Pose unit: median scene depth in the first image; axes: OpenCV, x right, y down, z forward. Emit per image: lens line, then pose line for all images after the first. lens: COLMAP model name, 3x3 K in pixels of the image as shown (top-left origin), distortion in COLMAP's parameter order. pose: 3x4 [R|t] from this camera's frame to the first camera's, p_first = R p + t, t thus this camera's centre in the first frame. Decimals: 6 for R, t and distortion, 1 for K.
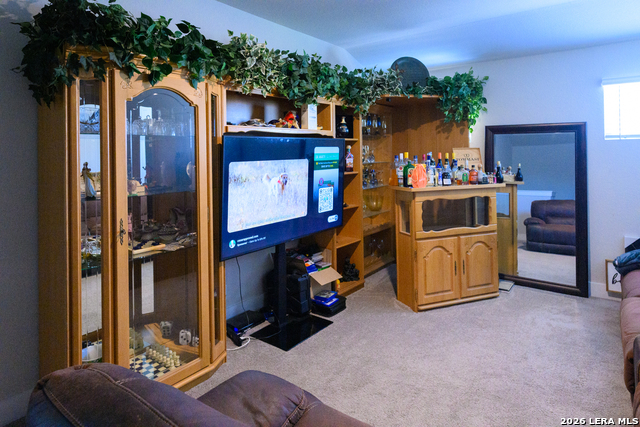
lens RADIAL K [[381.6, 0, 320.4], [0, 381.6, 142.3], [0, 0, 1]] dist [-0.001518, 0.000097]
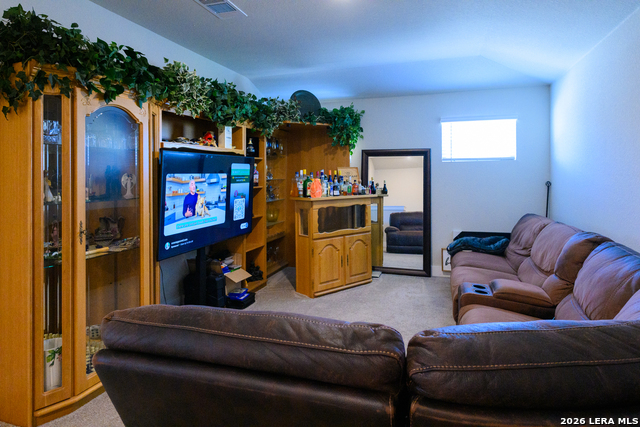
lens RADIAL K [[383.6, 0, 317.2], [0, 383.6, 165.6], [0, 0, 1]] dist [0.002217, 0.000930]
pose [[0.945375, 0.013167, 0.325720, -0.141261], [-0.011895, 0.999912, -0.005896, 0.021681], [-0.325769, 0.001699, 0.945448, -0.175489]]
